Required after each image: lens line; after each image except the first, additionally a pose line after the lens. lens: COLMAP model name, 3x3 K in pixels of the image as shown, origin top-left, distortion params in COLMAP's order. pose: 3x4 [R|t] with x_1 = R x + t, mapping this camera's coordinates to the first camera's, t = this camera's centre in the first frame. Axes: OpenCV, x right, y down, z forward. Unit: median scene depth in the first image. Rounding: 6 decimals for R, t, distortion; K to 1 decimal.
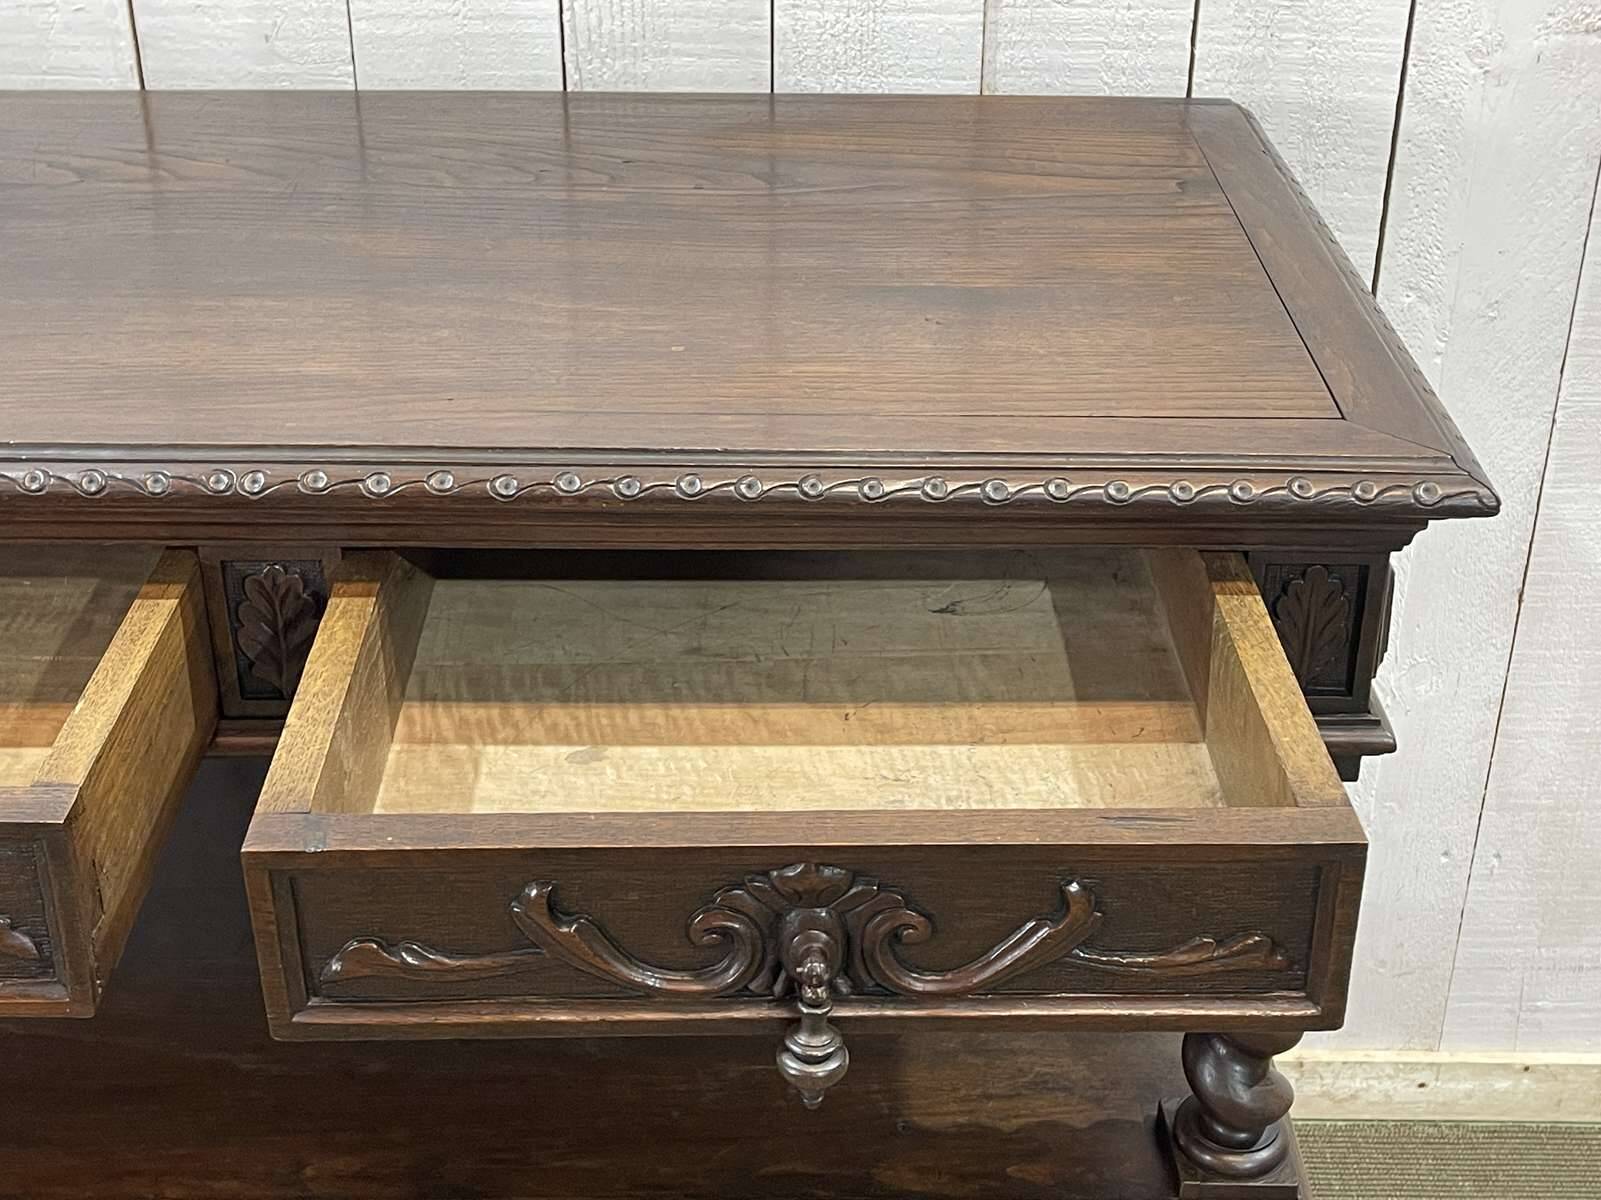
lens RADIAL K [[2182.9, 0, 807.3], [0, 2182.9, 608.9], [0, 0, 1]] dist [0.088066, -0.248310]
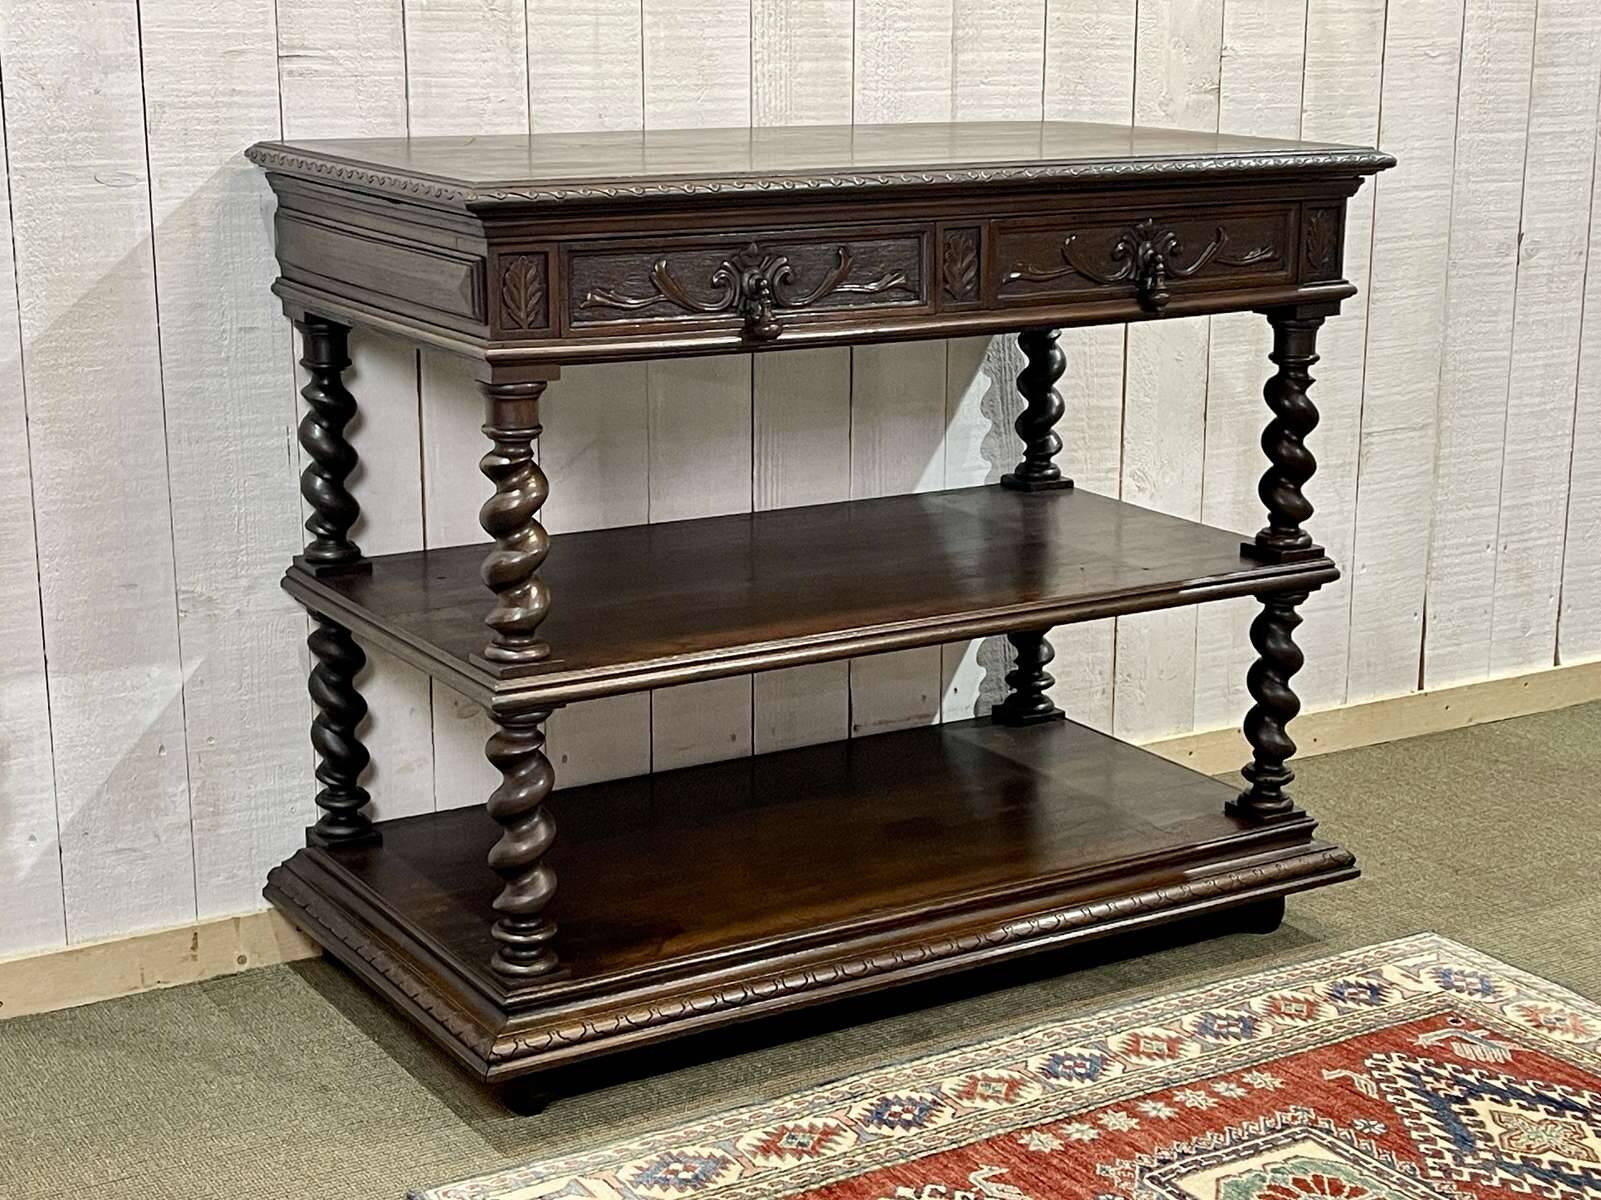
lens RADIAL K [[2542.1, 0, 800.5], [0, 2542.1, 600.0], [0, 0, 1]] dist [0.122295, -0.353891]
pose [[0.849699, -0.125752, 0.512052, -1.159870], [0.252591, 0.949535, -0.185960, 0.492254], [-0.462826, 0.287350, 0.838583, -0.599344]]
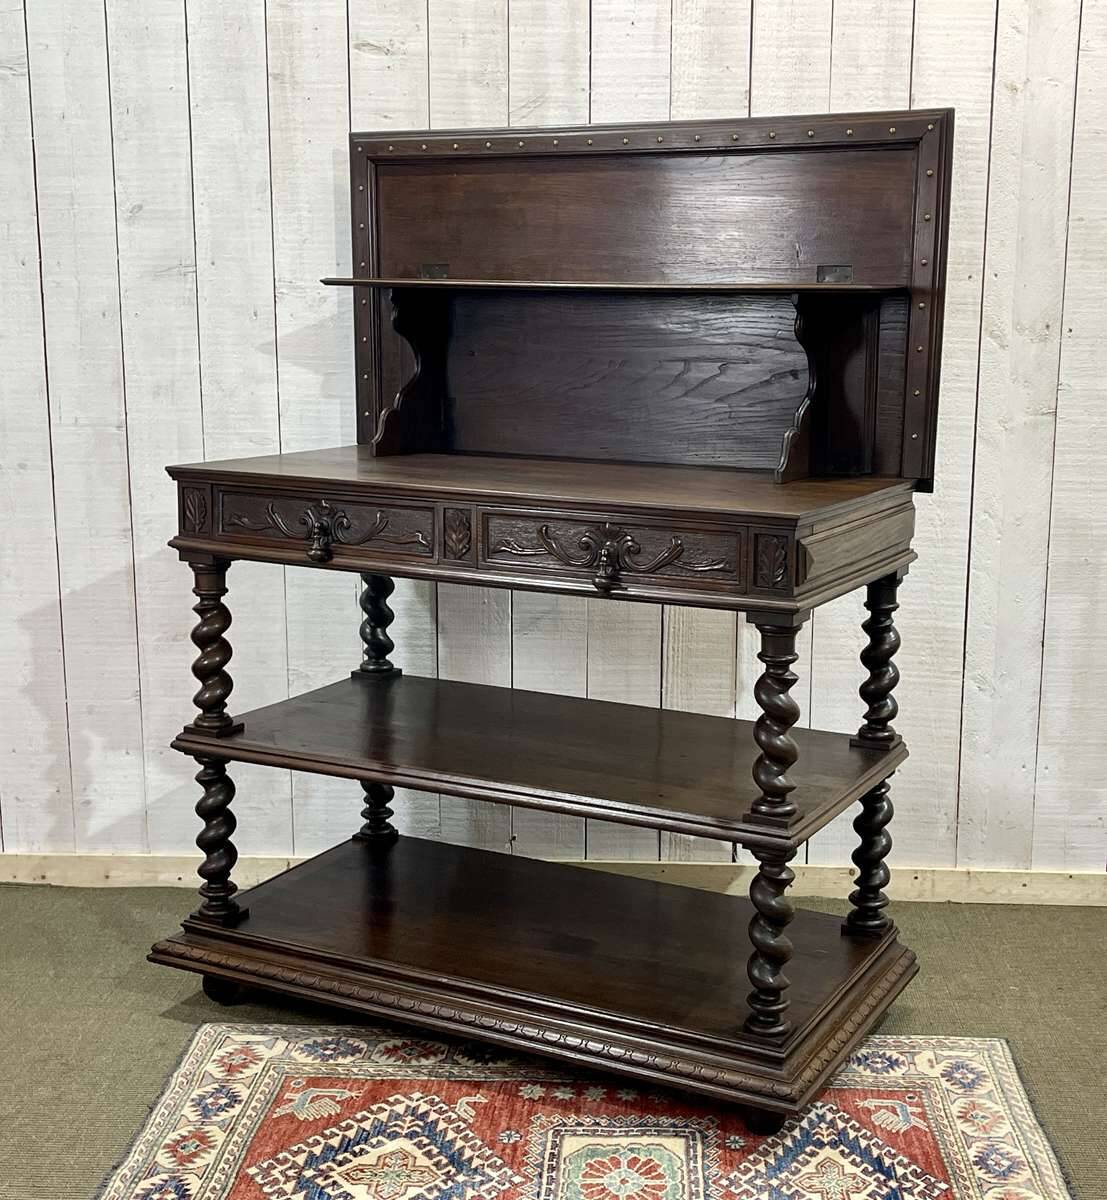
lens RADIAL K [[1667.2, 0, 615.6], [0, 1667.2, 597.3], [0, 0, 1]] dist [0.127610, -0.372598]
pose [[0.999550, 0.007499, -0.029061, -0.111410], [-0.016116, 0.950951, -0.308920, 0.603201], [0.025319, 0.309249, 0.950644, -0.920168]]
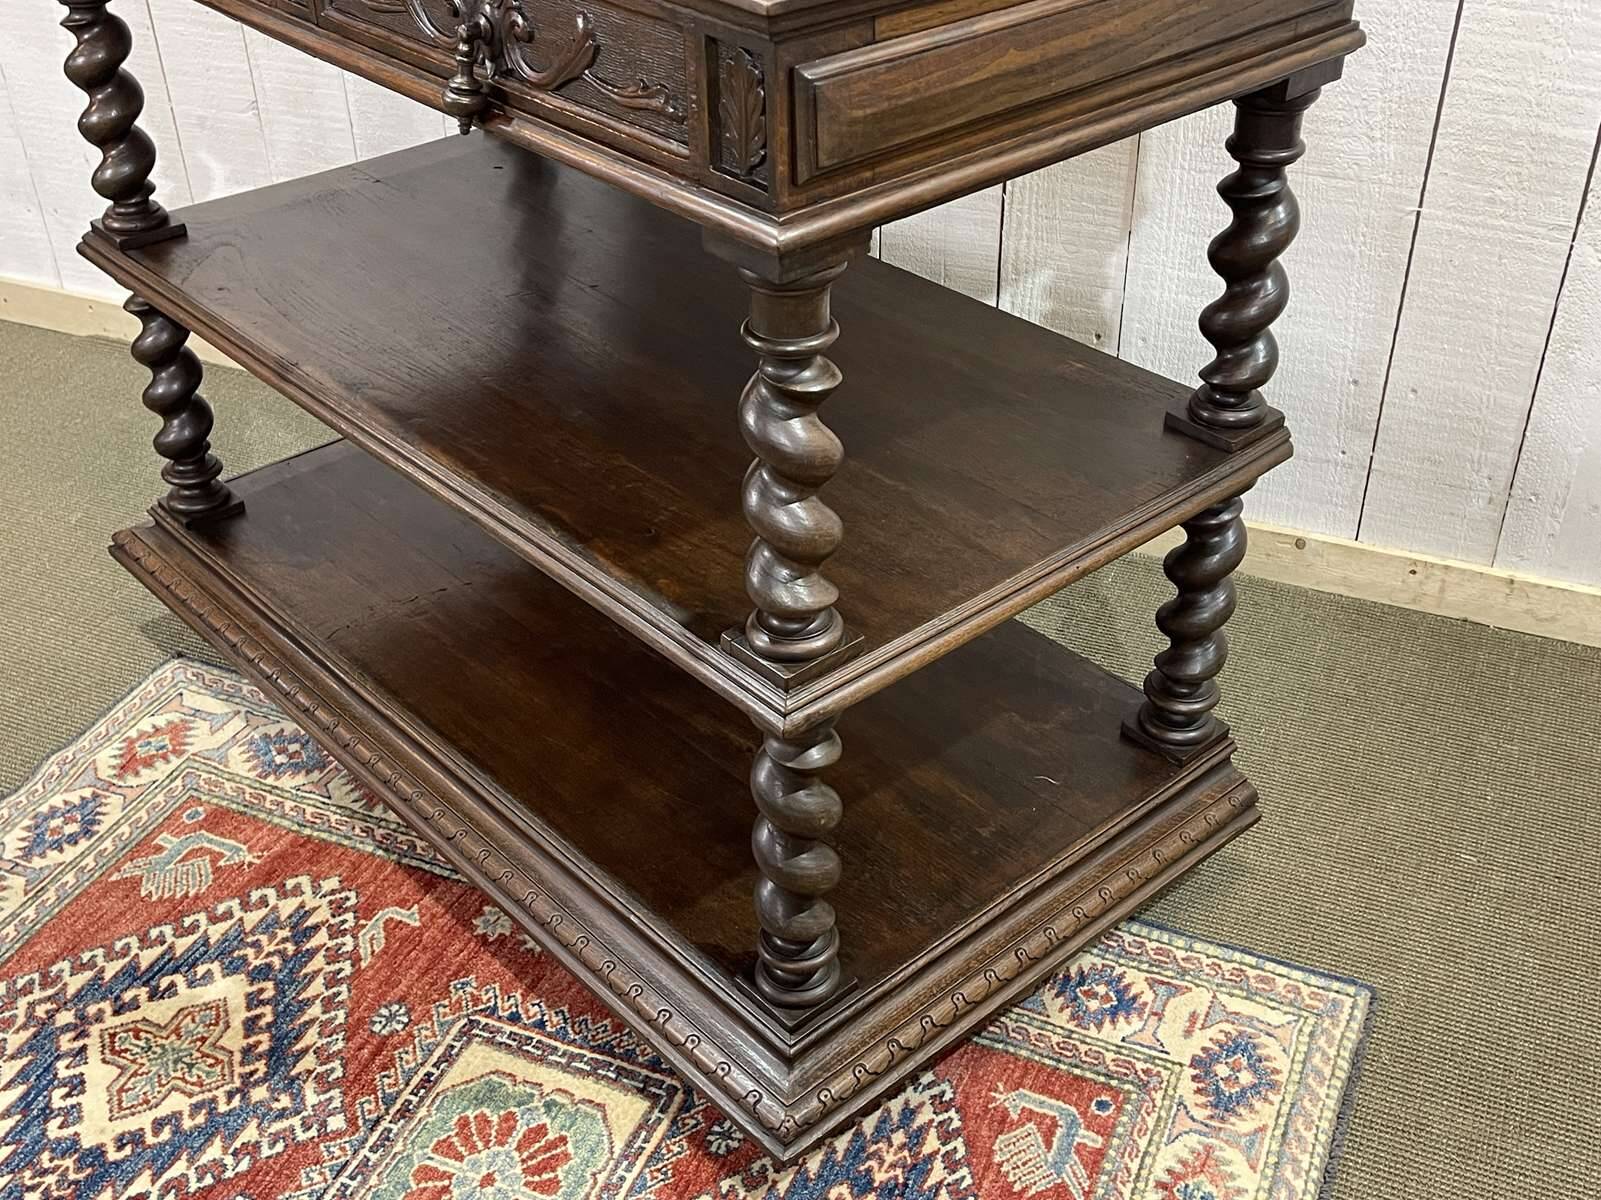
lens RADIAL K [[1749.7, 0, 792.1], [0, 1749.7, 607.2], [0, 0, 1]] dist [0.031655, -0.009716]
pose [[0.917128, 0.207571, -0.340279, 0.244395], [-0.171855, 0.976199, 0.132296, 0.202342], [0.359641, -0.062854, 0.930972, -0.107876]]
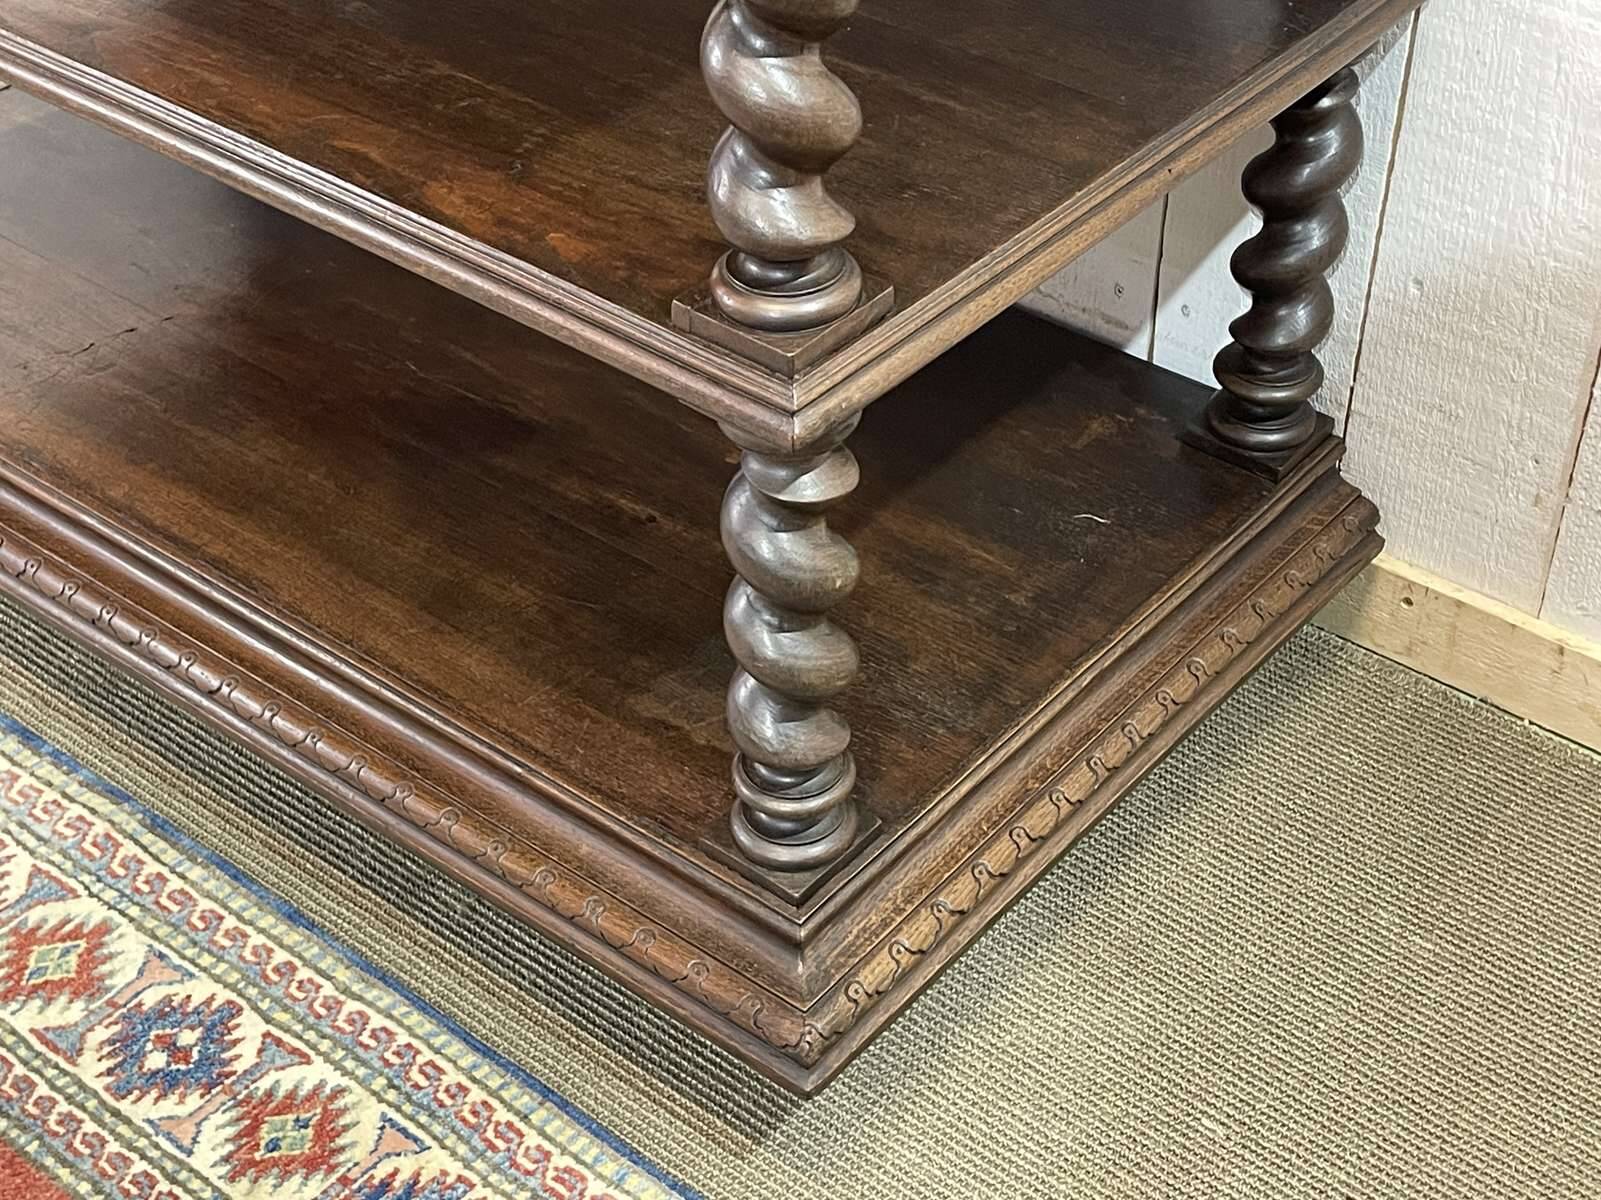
lens RADIAL K [[2413.0, 0, 800.5], [0, 2413.0, 600.0], [0, 0, 1]] dist [0.038054, 0.042915]
pose [[0.777359, 0.385347, -0.497214, 0.525463], [-0.298791, 0.921740, 0.247222, 0.094333], [0.553568, -0.043617, 0.831661, 0.285545]]
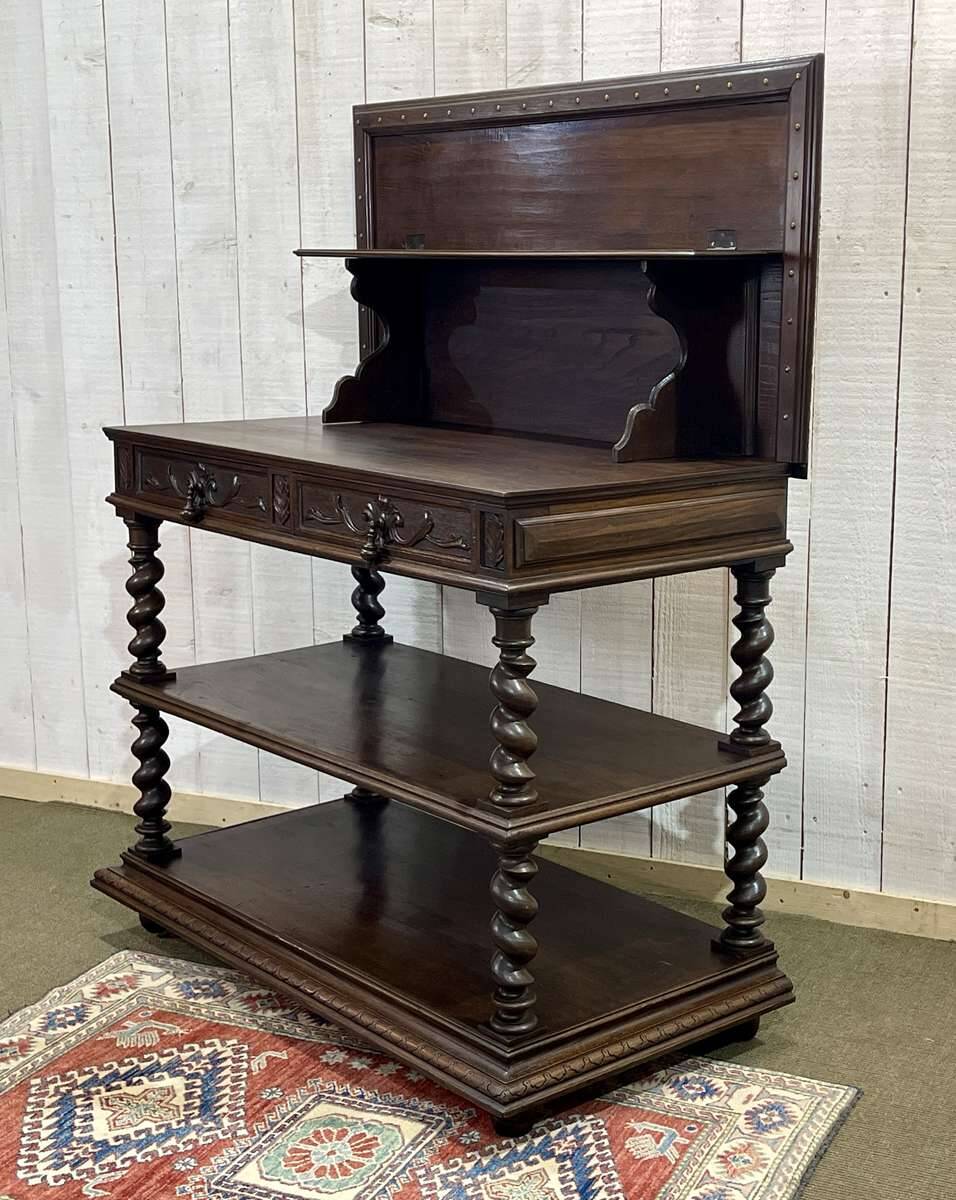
lens RADIAL K [[1740.1, 0, 546.2], [0, 1740.1, 596.6], [0, 0, 1]] dist [0.136801, -0.429231]
pose [[0.913791, 0.070131, -0.400084, 0.616288], [-0.186794, 0.947204, -0.260601, 0.538075], [0.360685, 0.312868, 0.878647, -0.794652]]
